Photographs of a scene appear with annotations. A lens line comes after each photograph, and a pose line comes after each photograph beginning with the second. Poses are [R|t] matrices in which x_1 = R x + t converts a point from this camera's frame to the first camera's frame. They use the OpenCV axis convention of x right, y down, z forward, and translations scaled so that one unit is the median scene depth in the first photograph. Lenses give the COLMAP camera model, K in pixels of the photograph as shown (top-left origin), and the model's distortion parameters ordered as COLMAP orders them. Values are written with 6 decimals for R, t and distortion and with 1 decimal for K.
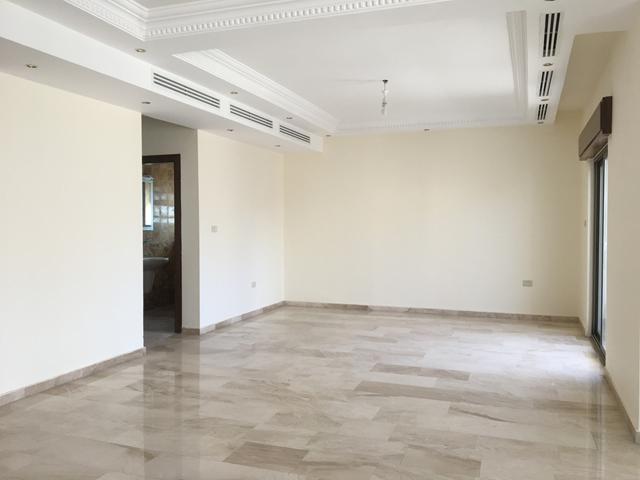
lens RADIAL K [[536.8, 0, 320.1], [0, 536.8, 237.8], [0, 0, 1]] dist [0.082548, -0.120416]
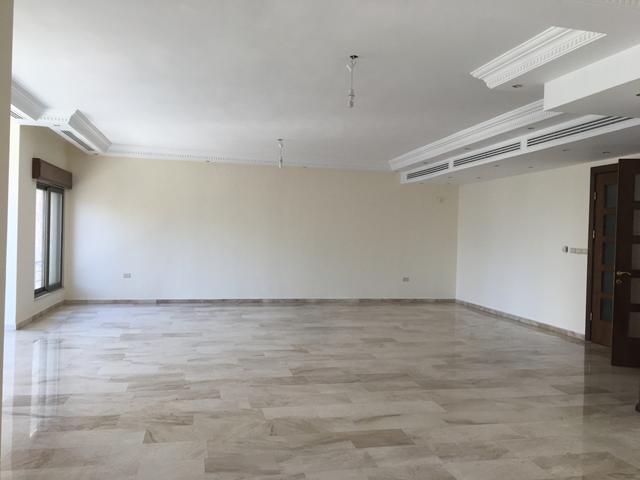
lens RADIAL K [[536.8, 0, 320.1], [0, 536.8, 237.8], [0, 0, 1]] dist [0.082548, -0.120416]
pose [[-0.837305, -0.017012, -0.546471, 0.647803], [-0.043611, 0.998409, 0.035740, -0.066813], [0.544994, 0.053758, -0.836715, 1.856795]]
